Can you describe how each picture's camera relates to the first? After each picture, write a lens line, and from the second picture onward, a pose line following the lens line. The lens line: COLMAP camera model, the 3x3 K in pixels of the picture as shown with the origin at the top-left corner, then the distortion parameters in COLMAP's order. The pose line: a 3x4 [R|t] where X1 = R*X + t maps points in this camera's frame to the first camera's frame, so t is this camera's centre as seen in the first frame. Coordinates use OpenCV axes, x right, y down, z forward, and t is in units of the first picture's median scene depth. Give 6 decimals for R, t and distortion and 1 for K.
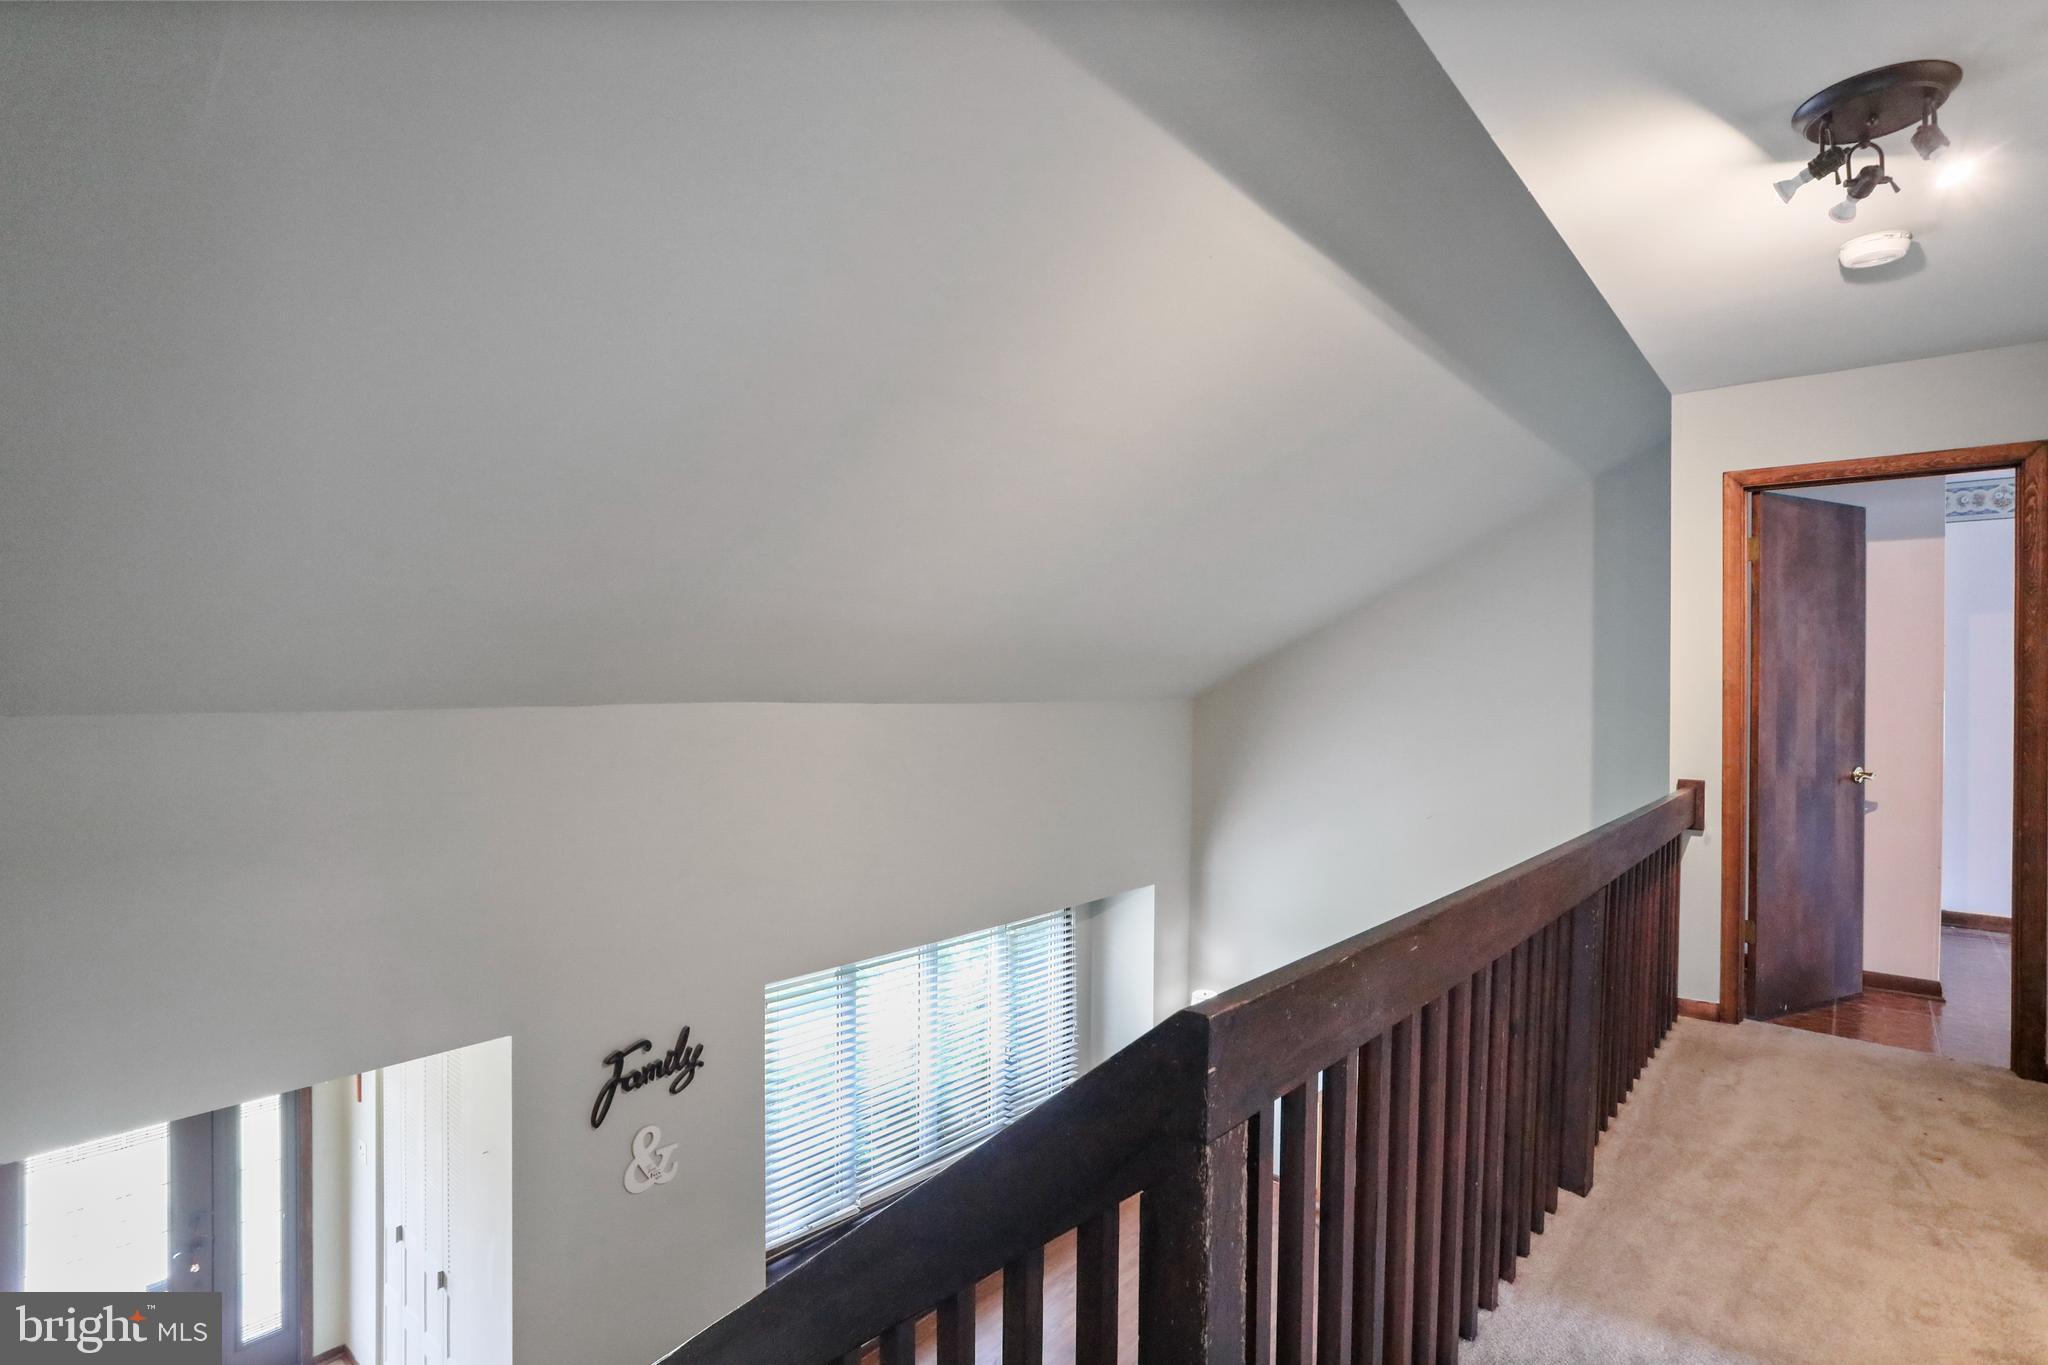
lens RADIAL K [[1032.9, 0, 1039.9], [0, 1032.9, 687.9], [0, 0, 1]] dist [-0.033521, 0.004342]
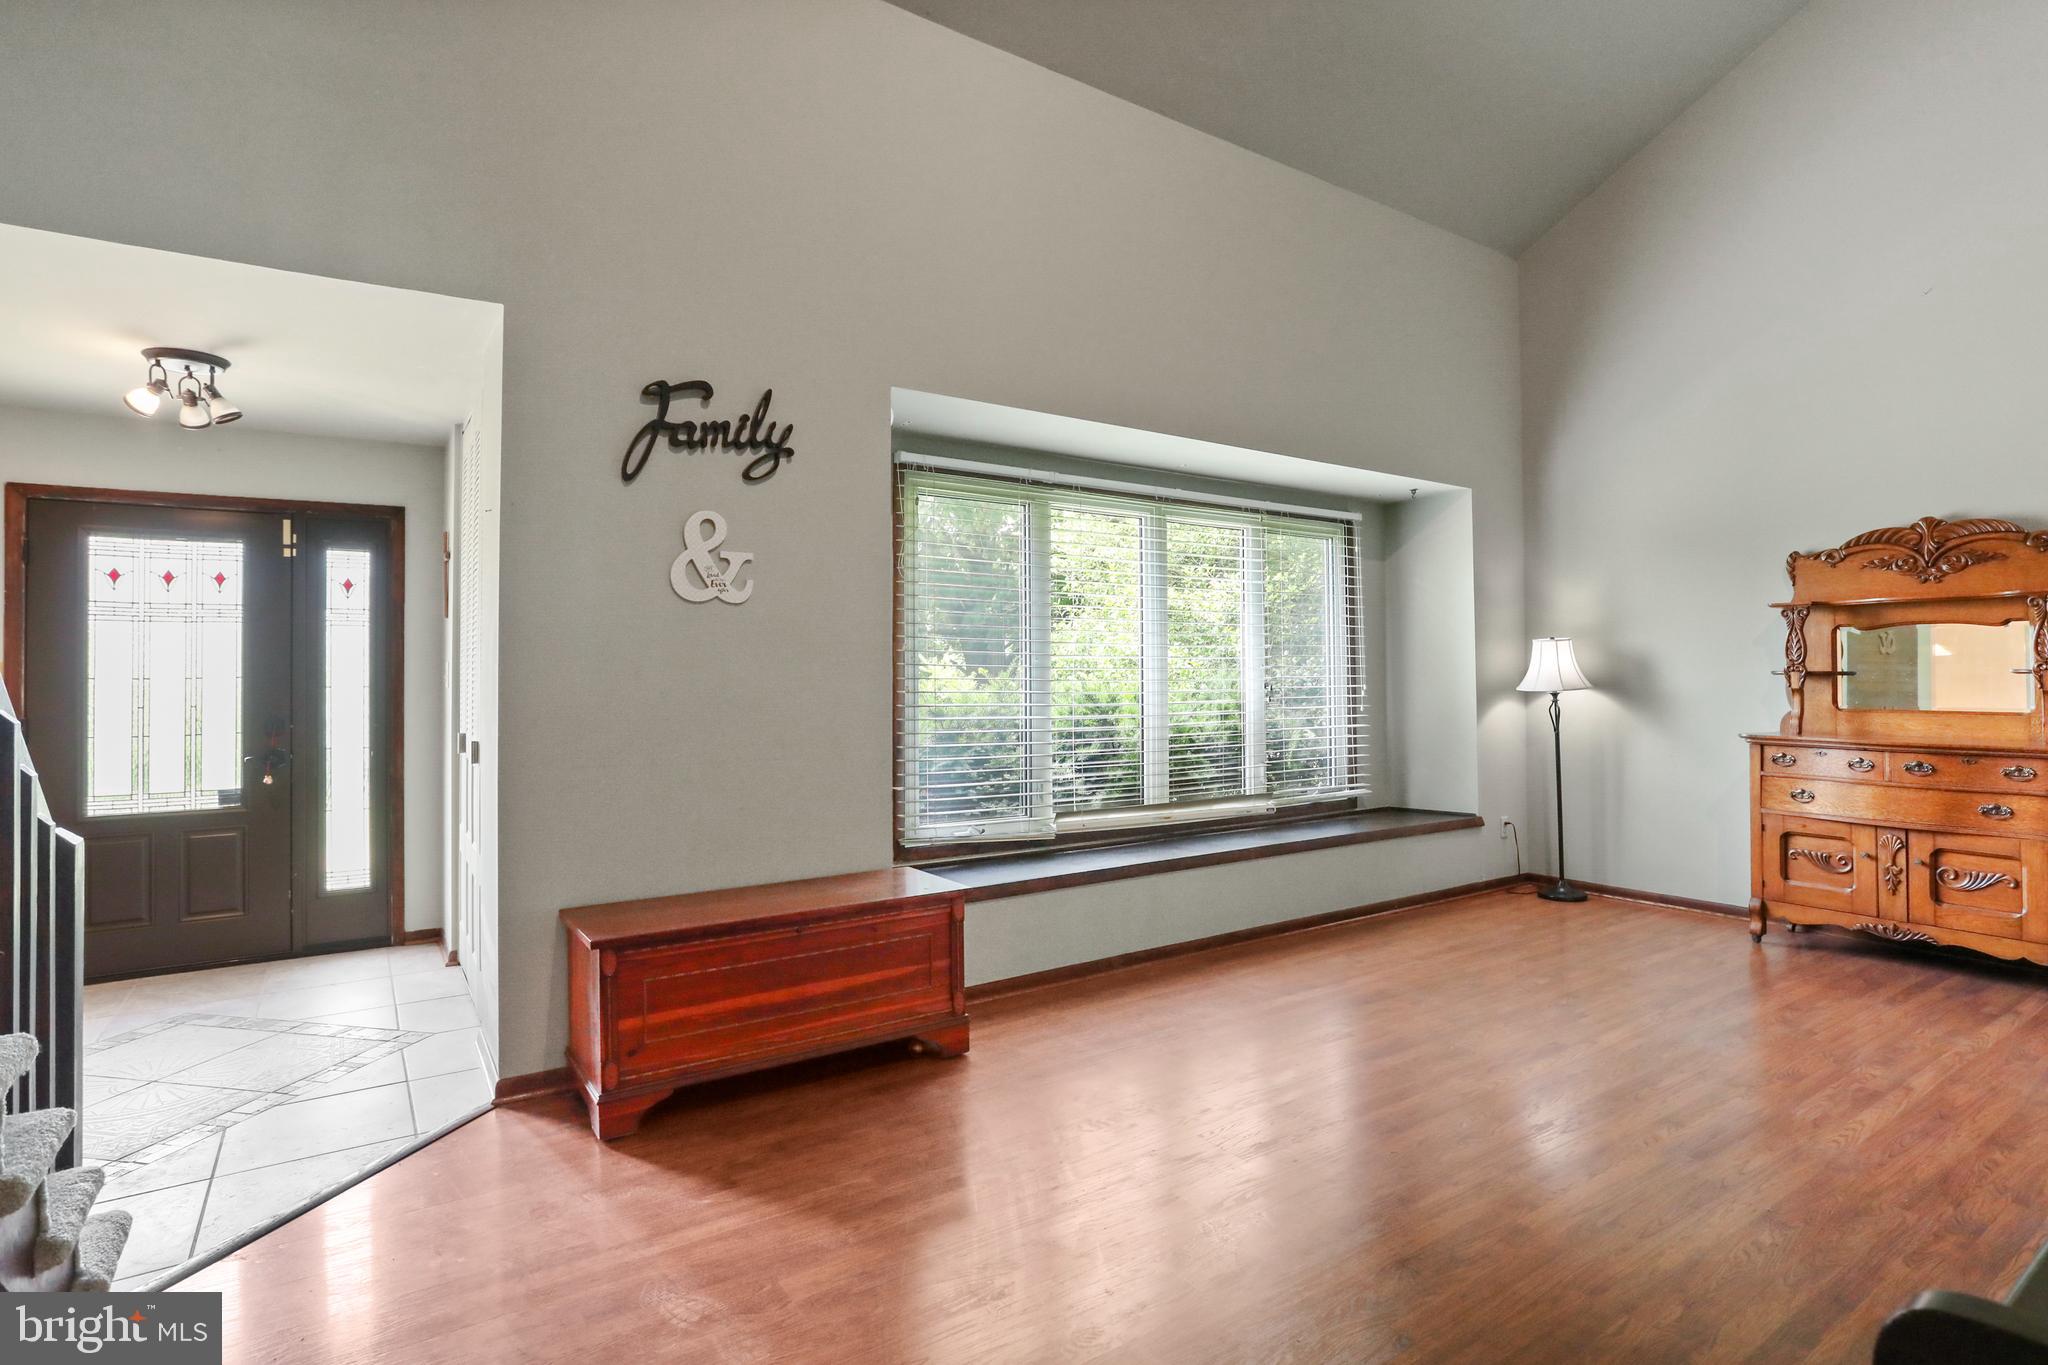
lens RADIAL K [[1032.9, 0, 1039.7], [0, 1032.9, 610.0], [0, 0, 1]] dist [-0.033521, 0.004342]
pose [[0.959911, -0.026559, -0.279045, 0.030814], [0.013360, 0.998705, -0.049097, 0.519681], [0.279987, 0.043401, 0.959022, 0.376506]]
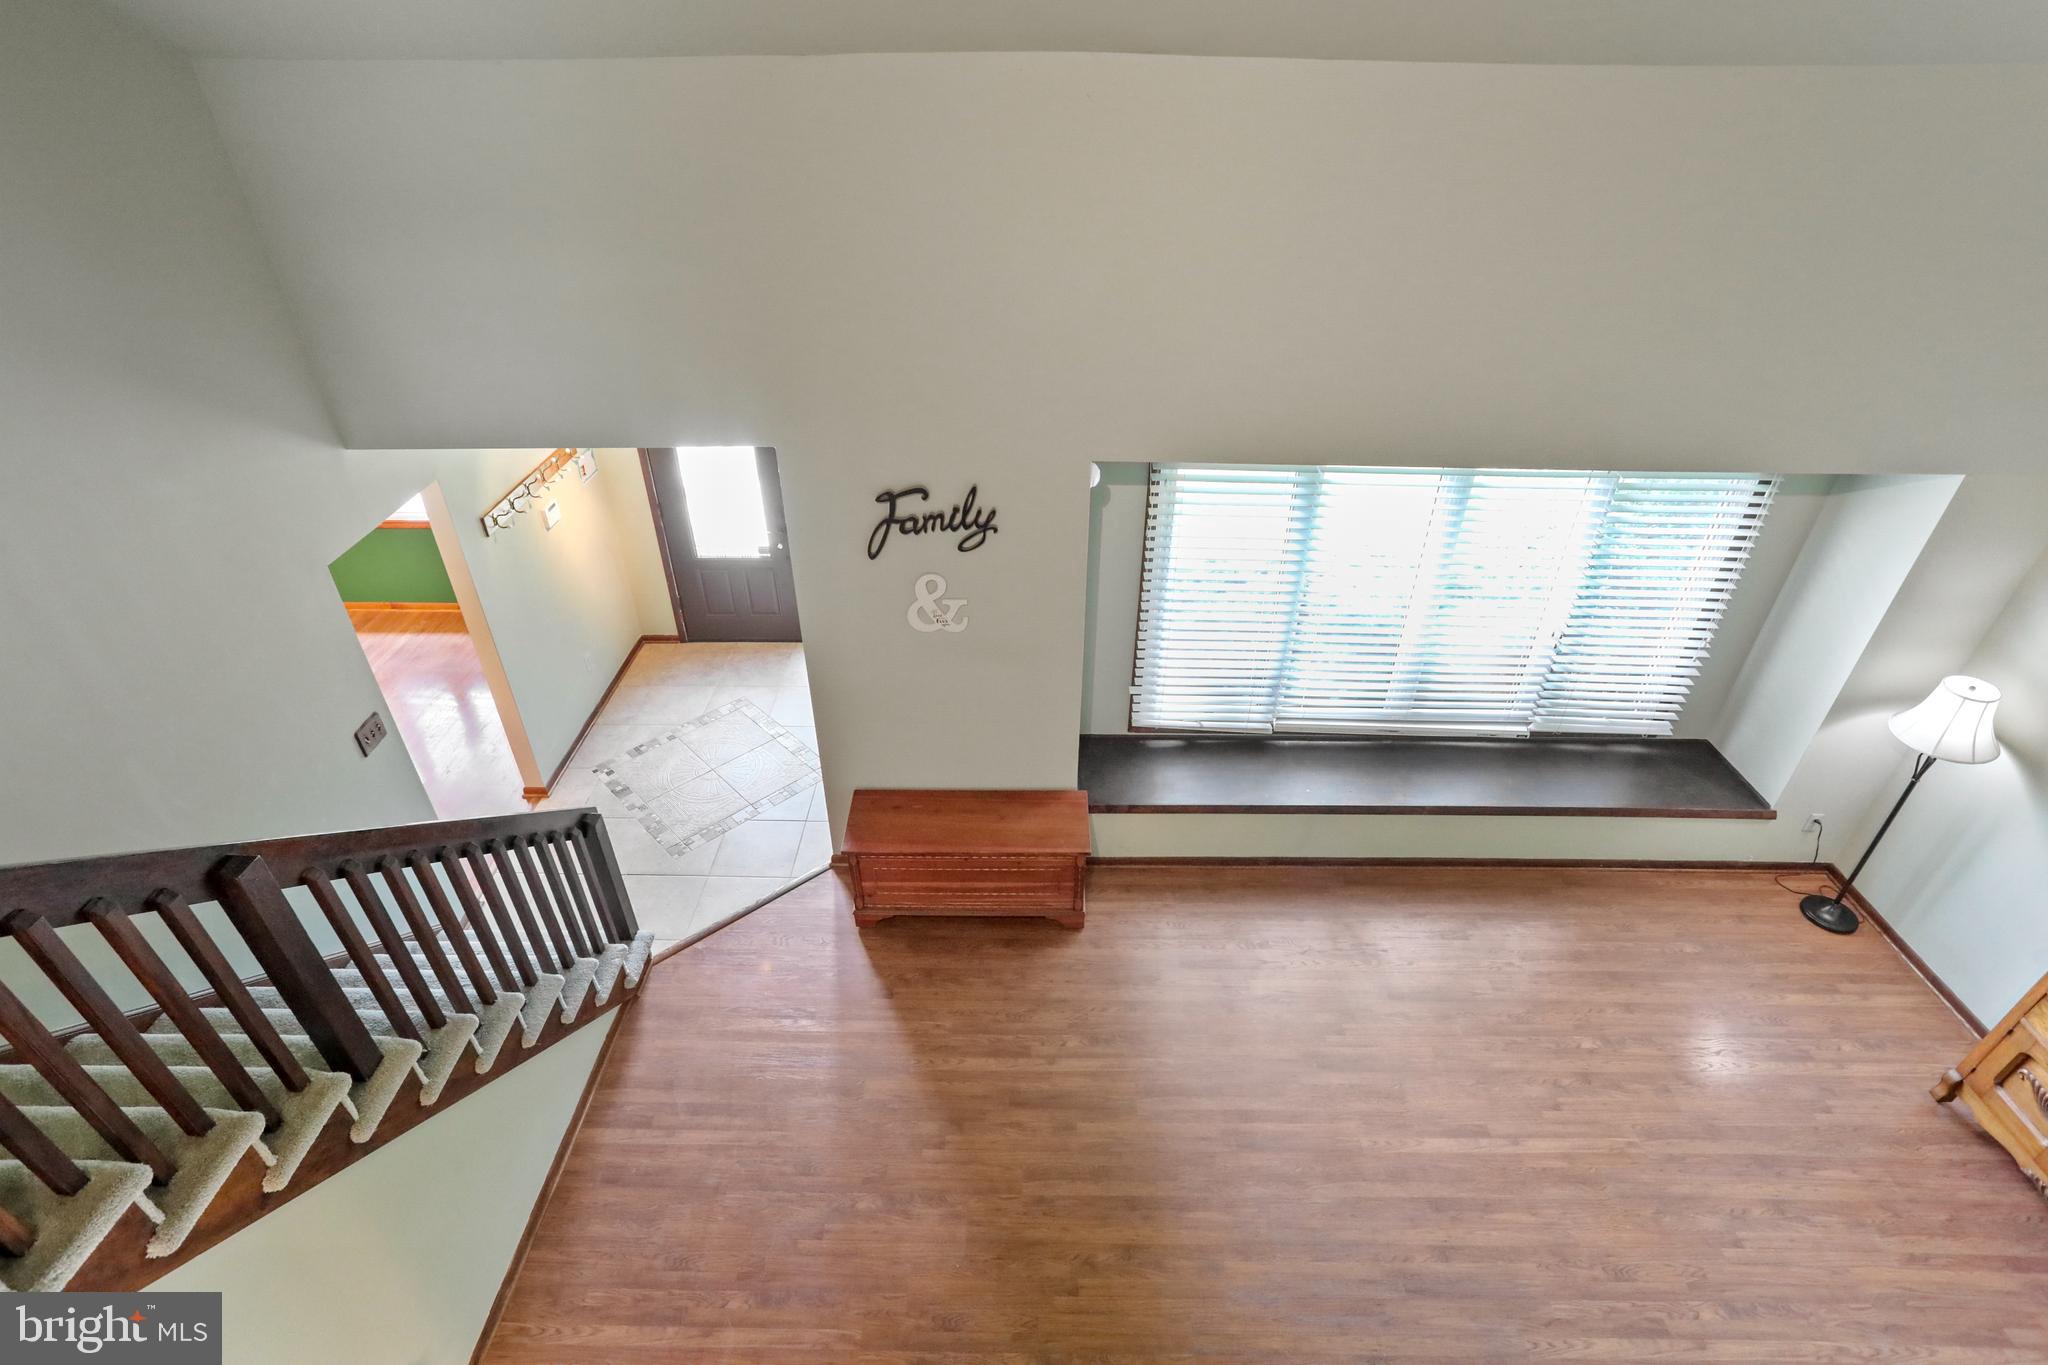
lens RADIAL K [[987.5, 0, 1008.8], [0, 987.5, 684.4], [0, 0, 1]] dist [-0.046004, 0.020475]
pose [[0.622716, 0.436147, -0.649615, 0.287803], [-0.000360, 0.830395, 0.557176, 0.006297], [0.782448, -0.346728, 0.517257, 0.533952]]
